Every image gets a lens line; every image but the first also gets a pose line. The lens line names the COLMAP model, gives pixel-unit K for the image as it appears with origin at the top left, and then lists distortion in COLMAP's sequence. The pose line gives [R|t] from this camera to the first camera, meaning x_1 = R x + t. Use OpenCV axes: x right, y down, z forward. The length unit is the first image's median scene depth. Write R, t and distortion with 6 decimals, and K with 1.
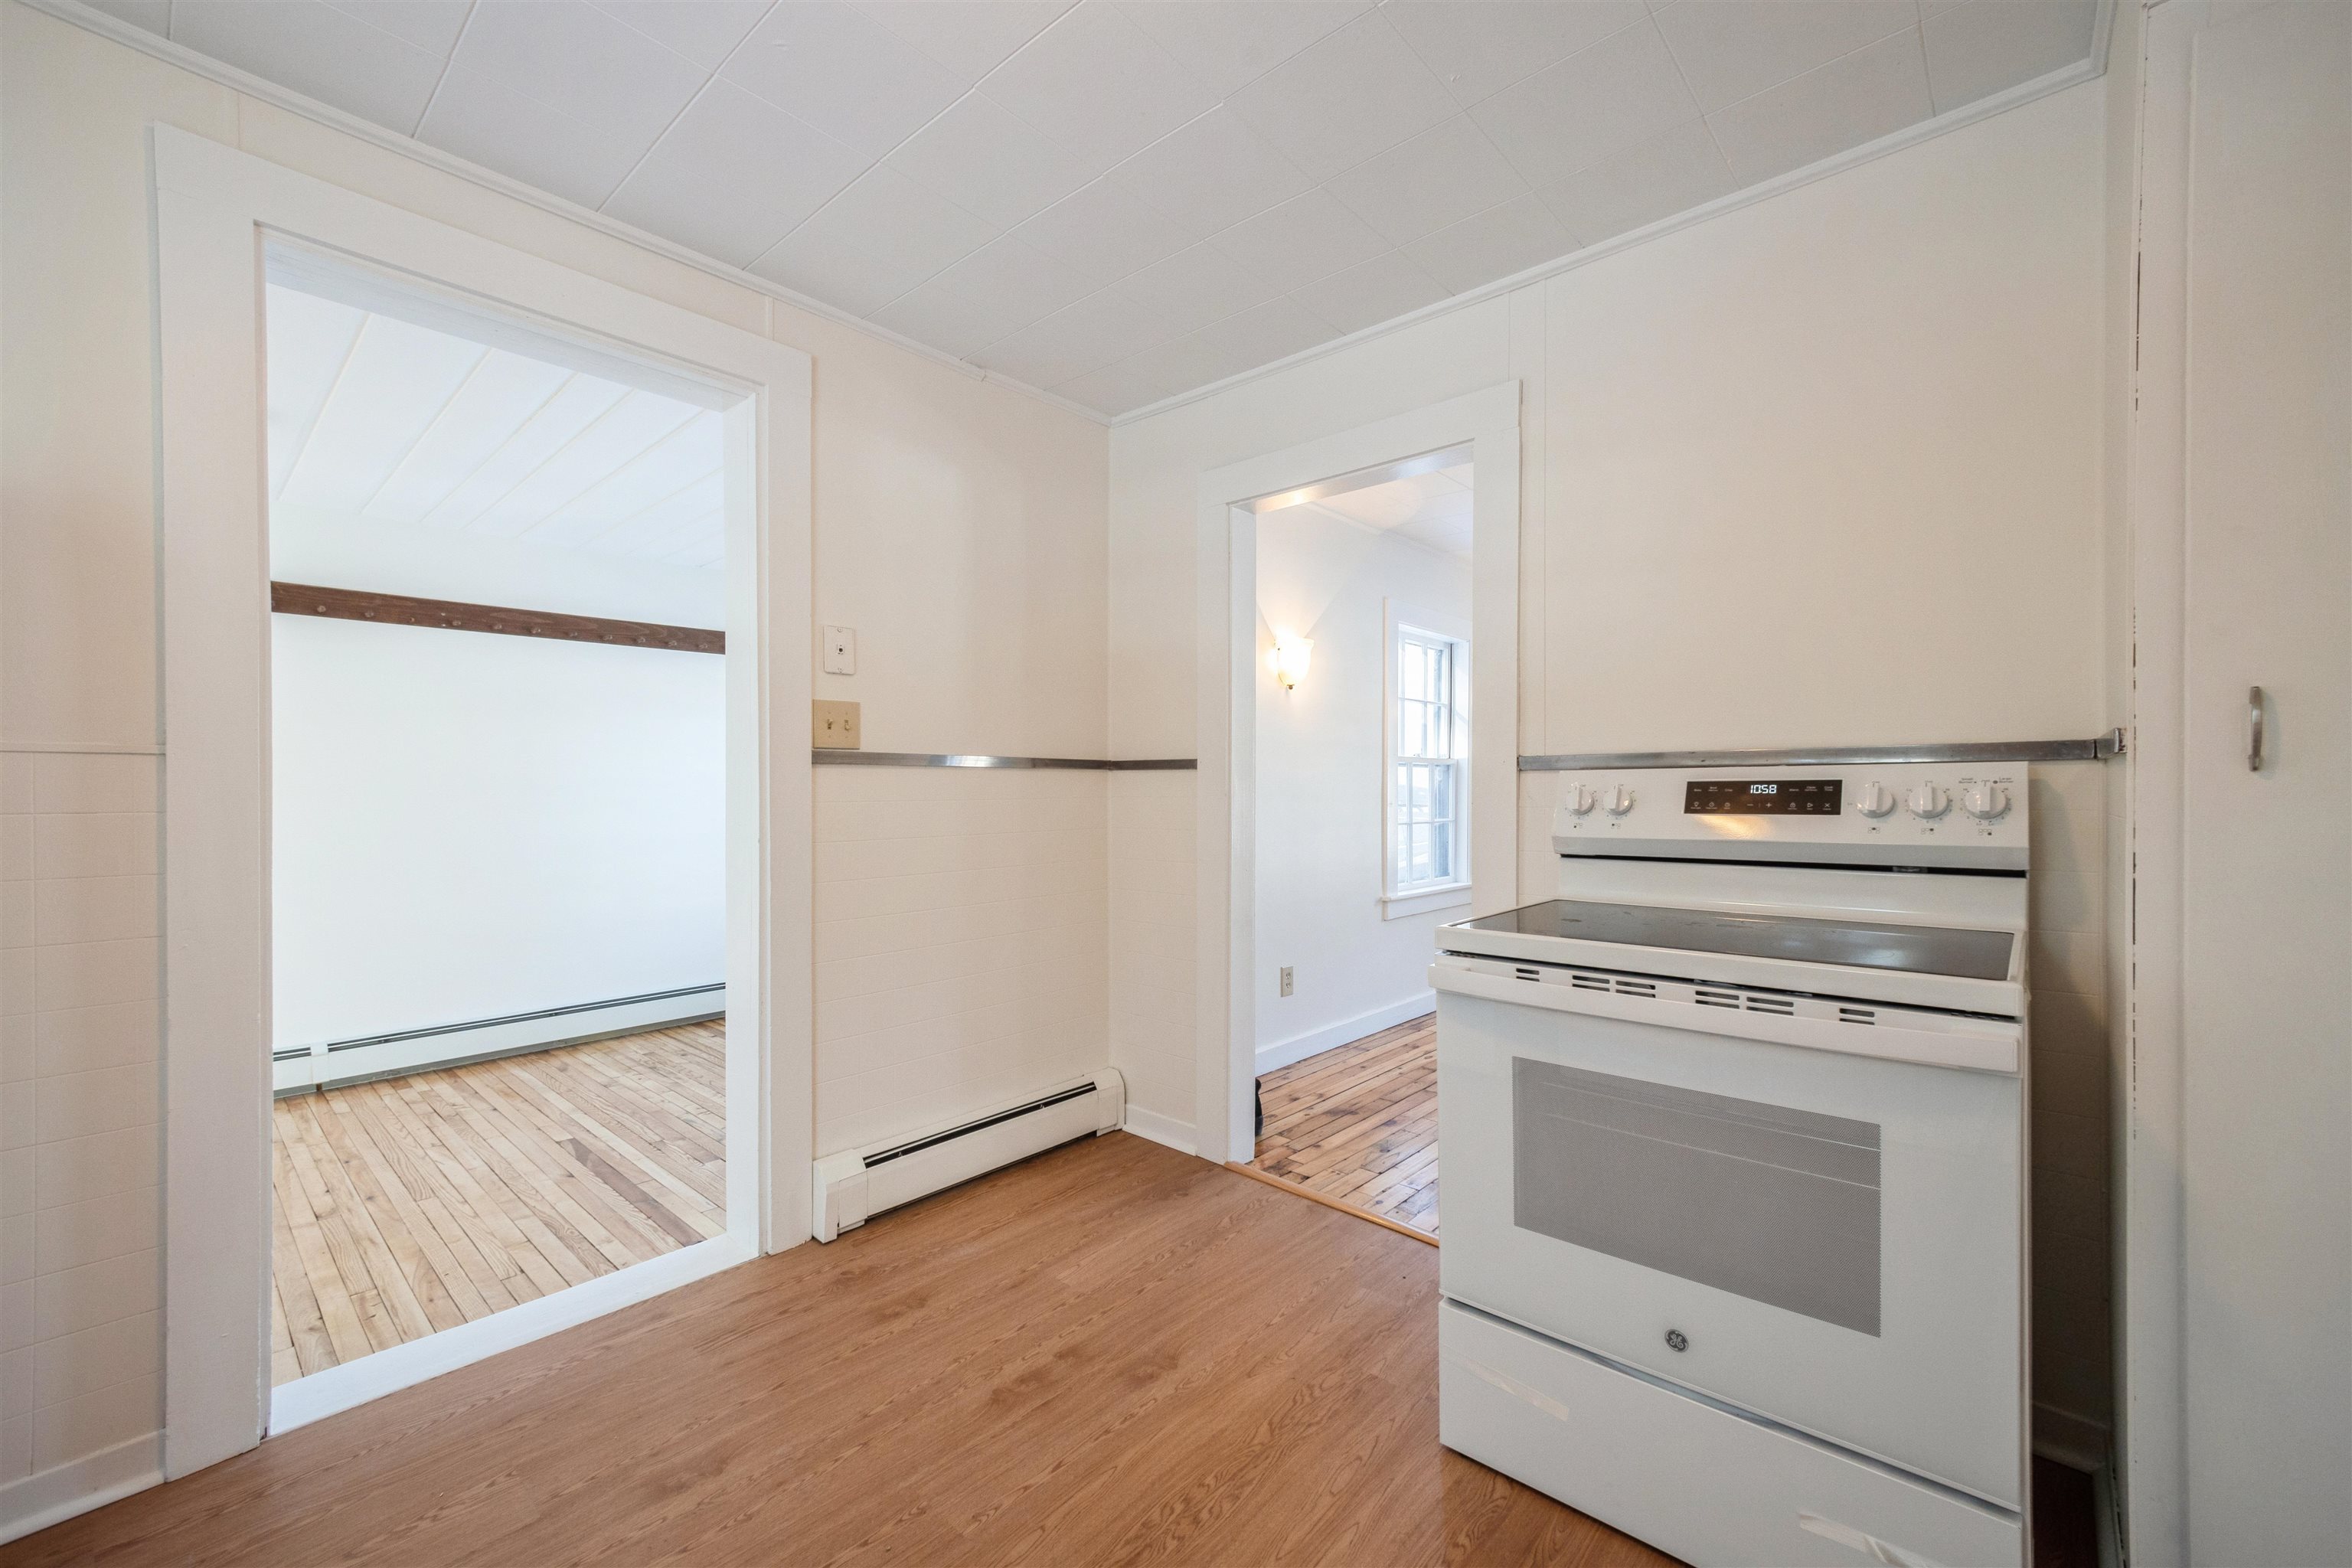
lens RADIAL K [[956.8, 0, 1191.5], [0, 956.8, 773.5], [0, 0, 1]] dist [0.002676, -0.000696]
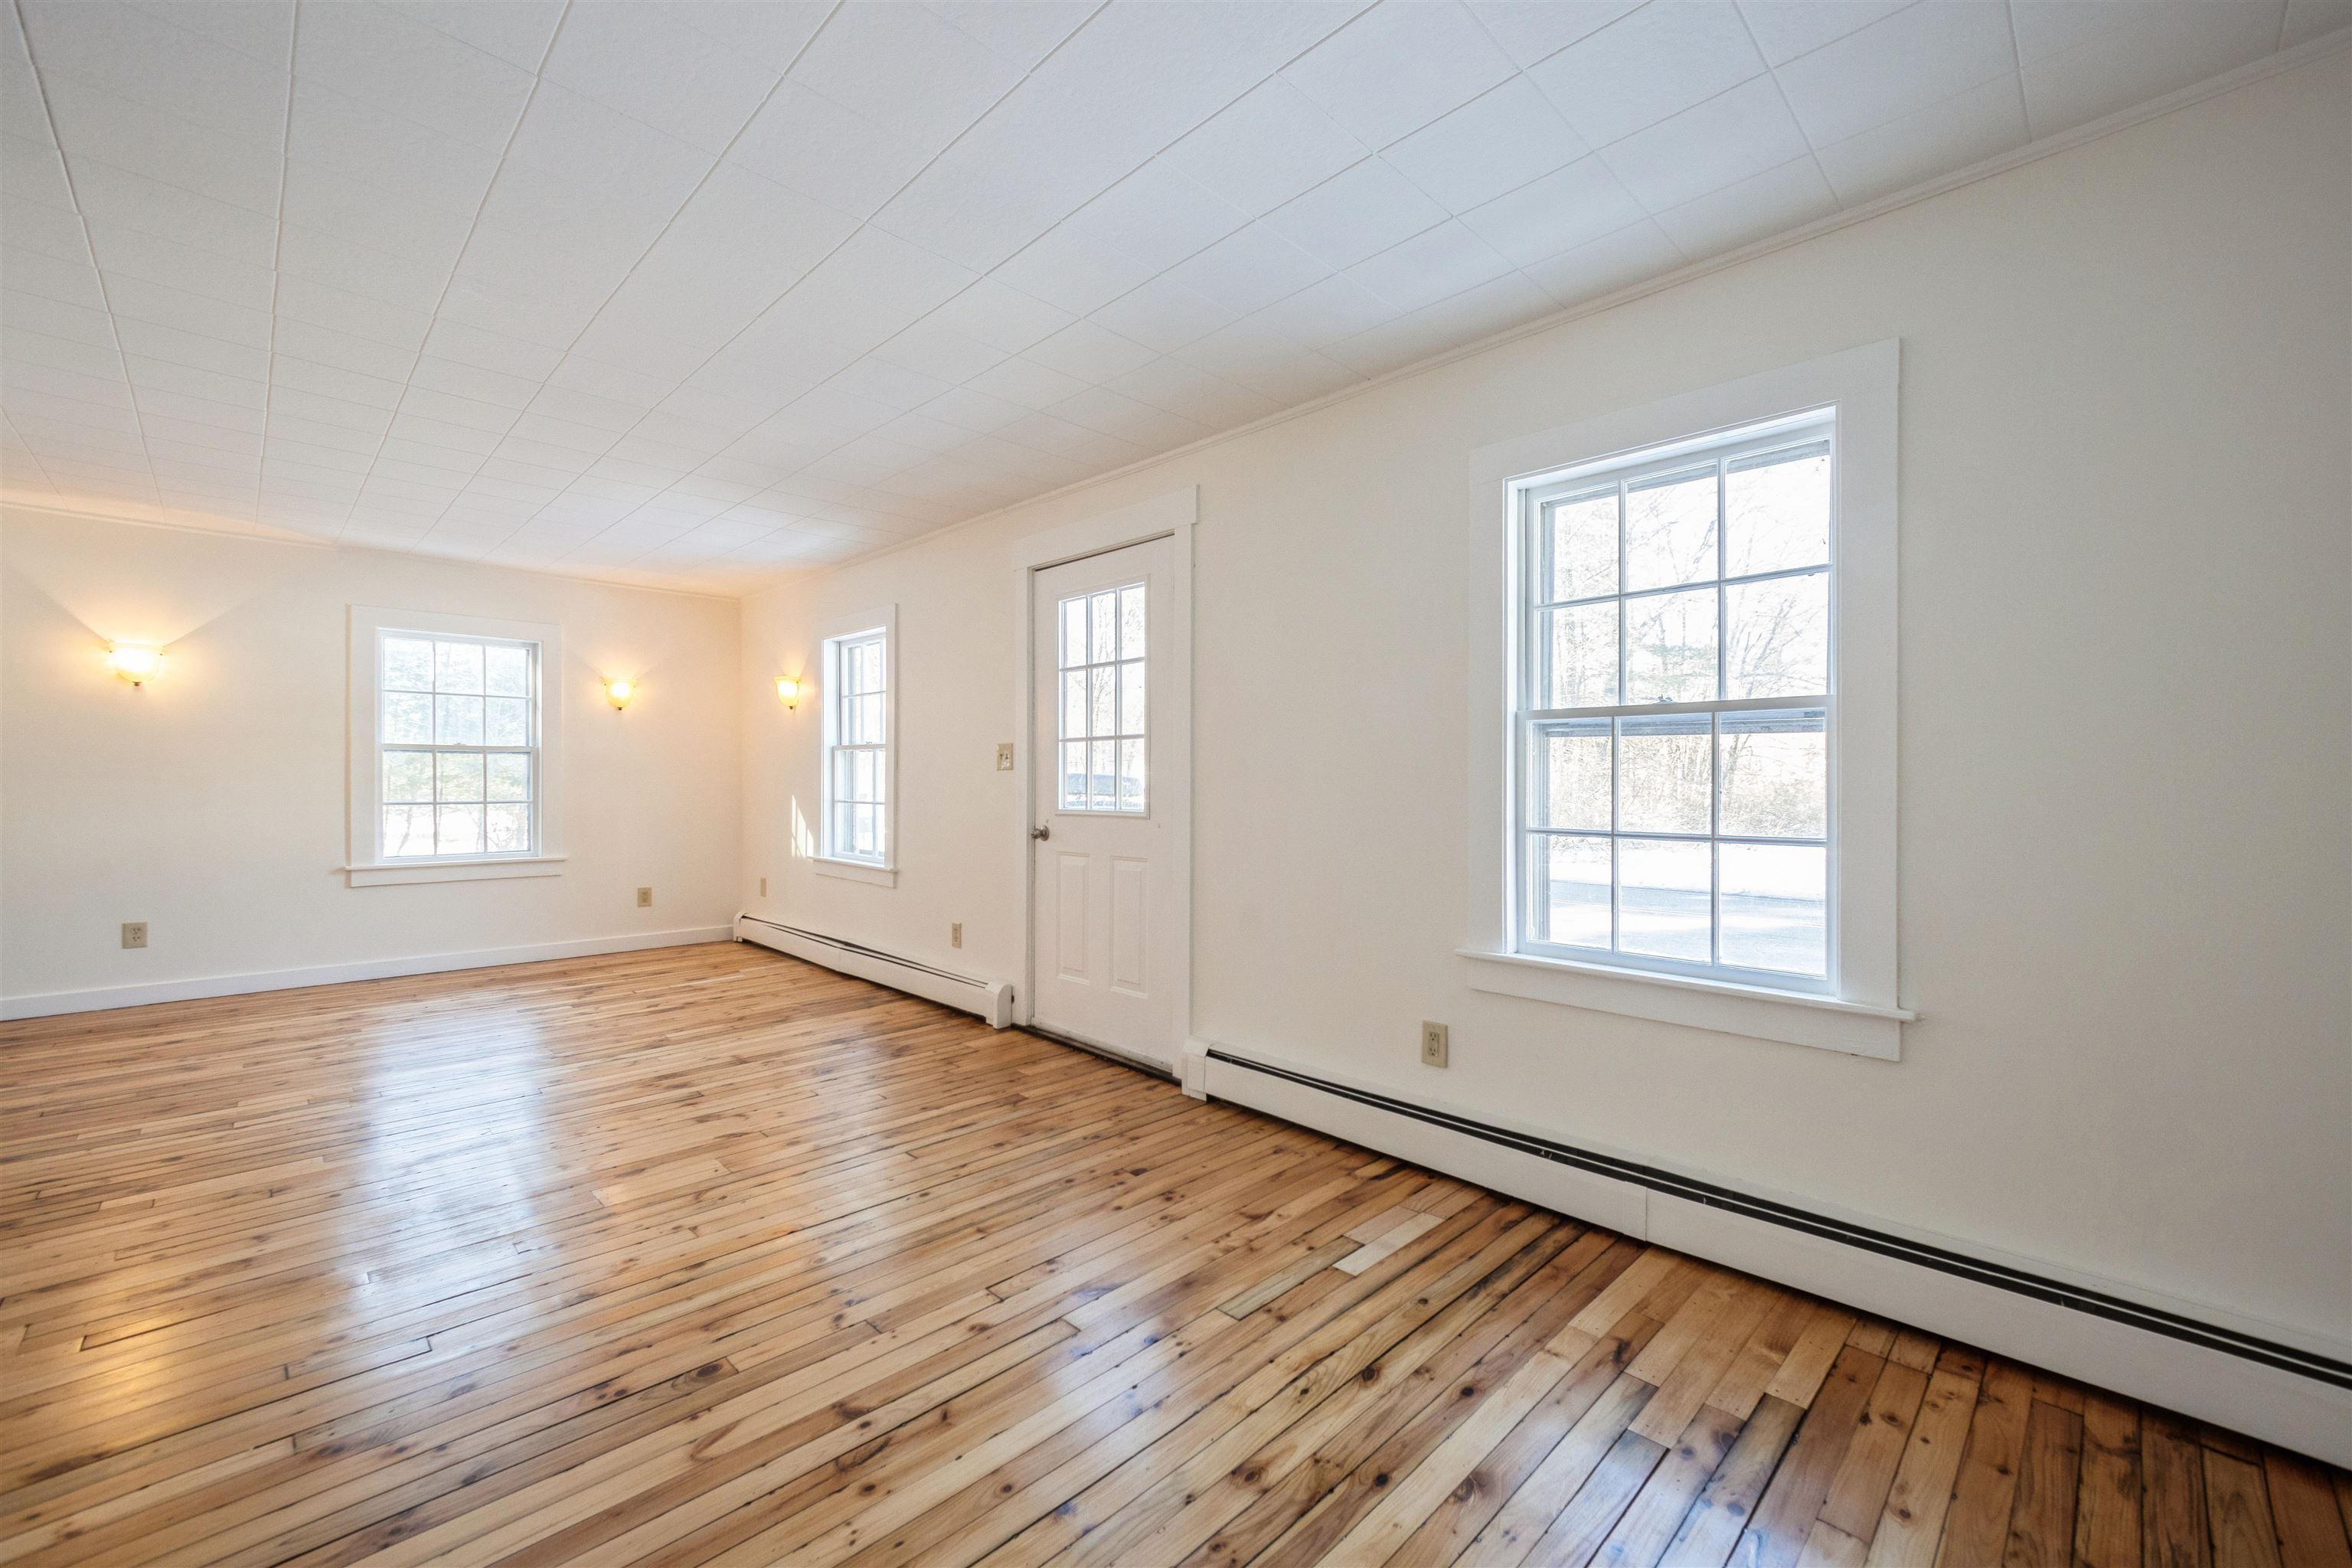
lens RADIAL K [[956.8, 0, 1191.5], [0, 956.8, 773.5], [0, 0, 1]] dist [0.002676, -0.000696]
pose [[0.998540, 0.001359, -0.053998, 1.398726], [-0.000820, 0.999950, 0.010004, 0.005402], [0.054009, -0.009945, 0.998491, -0.095261]]
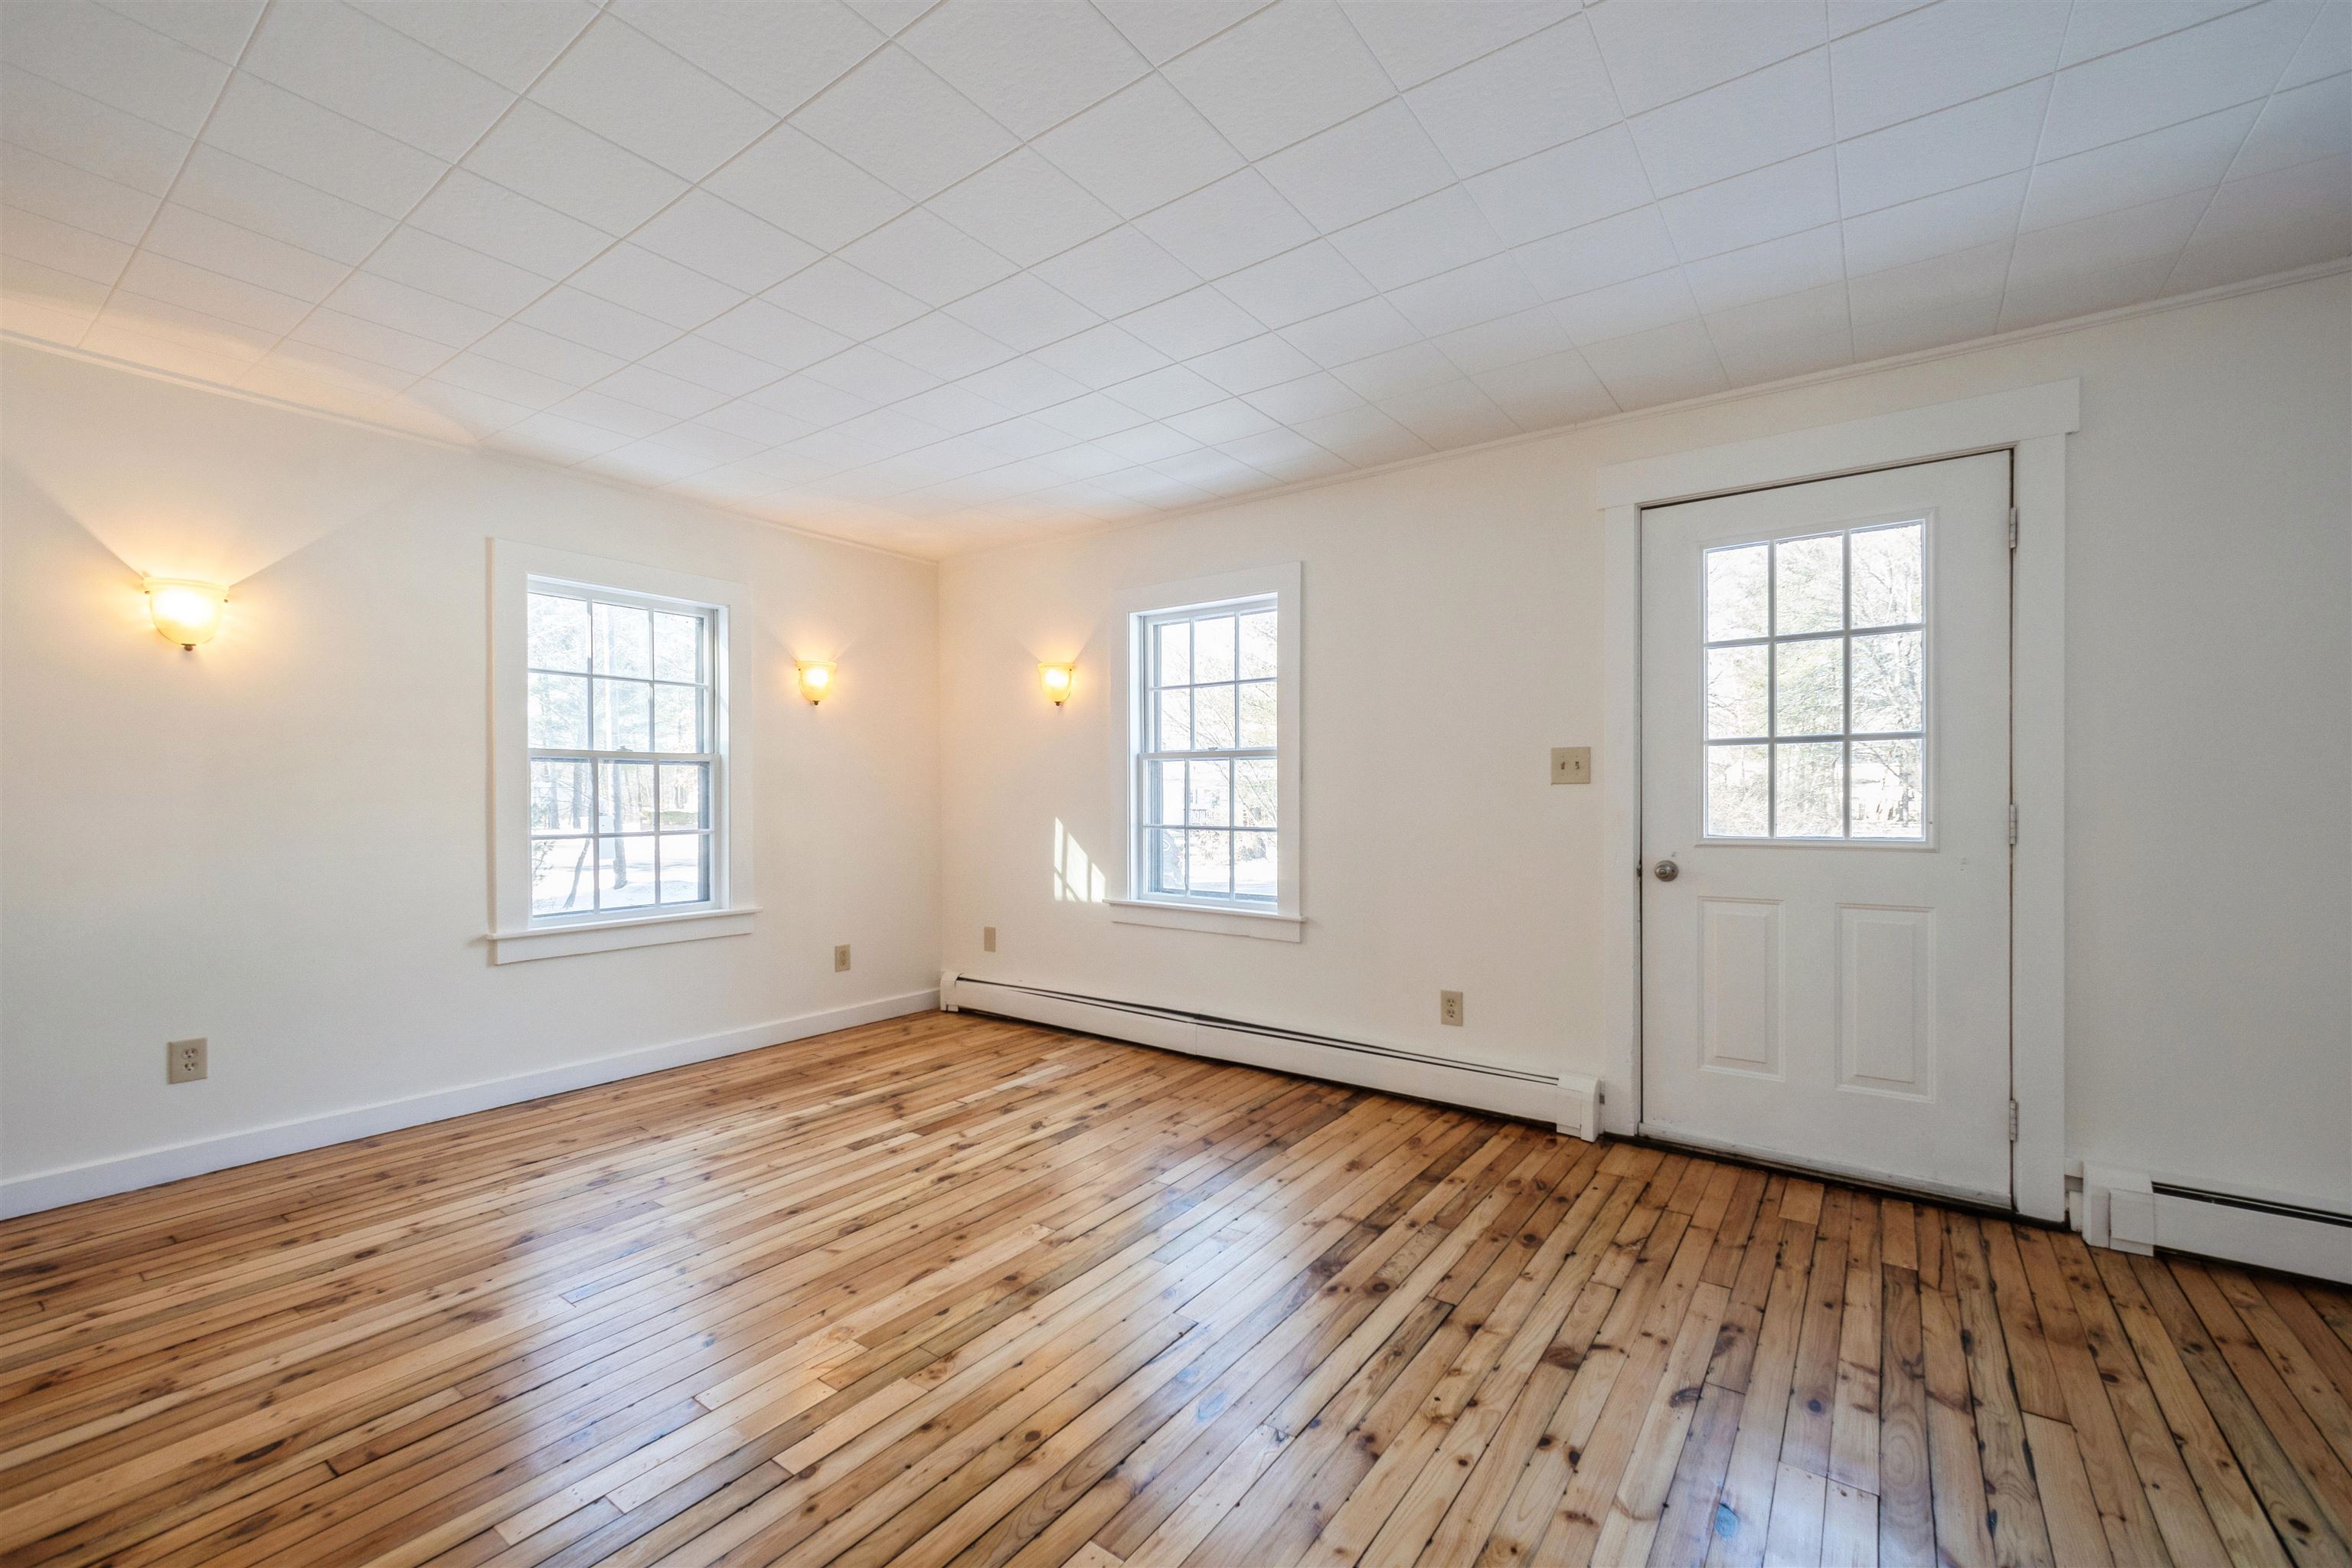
lens RADIAL K [[970.6, 0, 1178.2], [0, 970.6, 794.6], [0, 0, 1]] dist [0.002130, -0.000196]
pose [[0.995253, -0.002859, 0.097281, 0.736232], [0.001409, 0.999887, 0.014967, 0.008433], [-0.097313, -0.014759, 0.995144, 0.201391]]
